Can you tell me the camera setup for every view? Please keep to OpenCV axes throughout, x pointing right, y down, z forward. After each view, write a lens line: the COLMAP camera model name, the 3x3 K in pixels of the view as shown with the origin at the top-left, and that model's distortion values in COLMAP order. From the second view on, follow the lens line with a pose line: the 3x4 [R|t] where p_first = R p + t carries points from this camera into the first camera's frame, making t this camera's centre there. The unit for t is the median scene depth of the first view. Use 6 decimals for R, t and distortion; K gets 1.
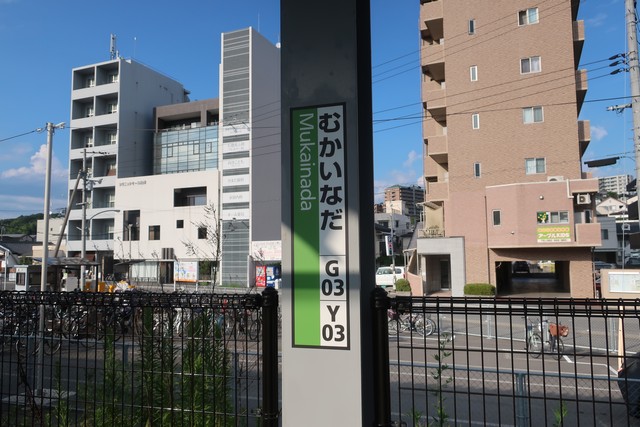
lens RADIAL K [[502.8, 0, 319.2], [0, 502.8, 213.8], [0, 0, 1]] dist [-0.003909, 0.000015]
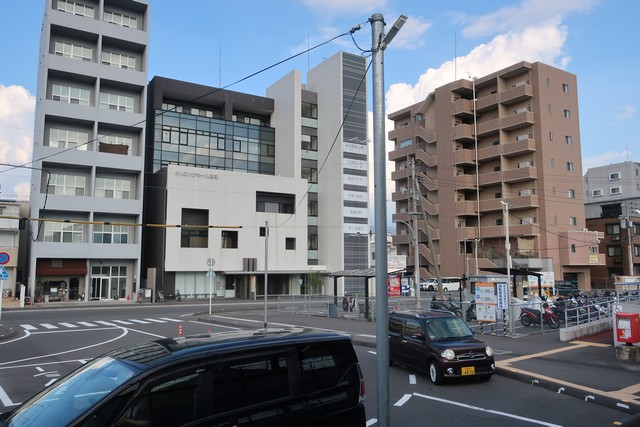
lens RADIAL K [[502.8, 0, 319.2], [0, 502.8, 213.8], [0, 0, 1]] dist [-0.003909, 0.000015]
pose [[0.573140, 0.095510, 0.813872, -0.949497], [-0.073411, 0.995175, -0.065089, 0.039563], [-0.816162, -0.022442, 0.577387, 0.404733]]
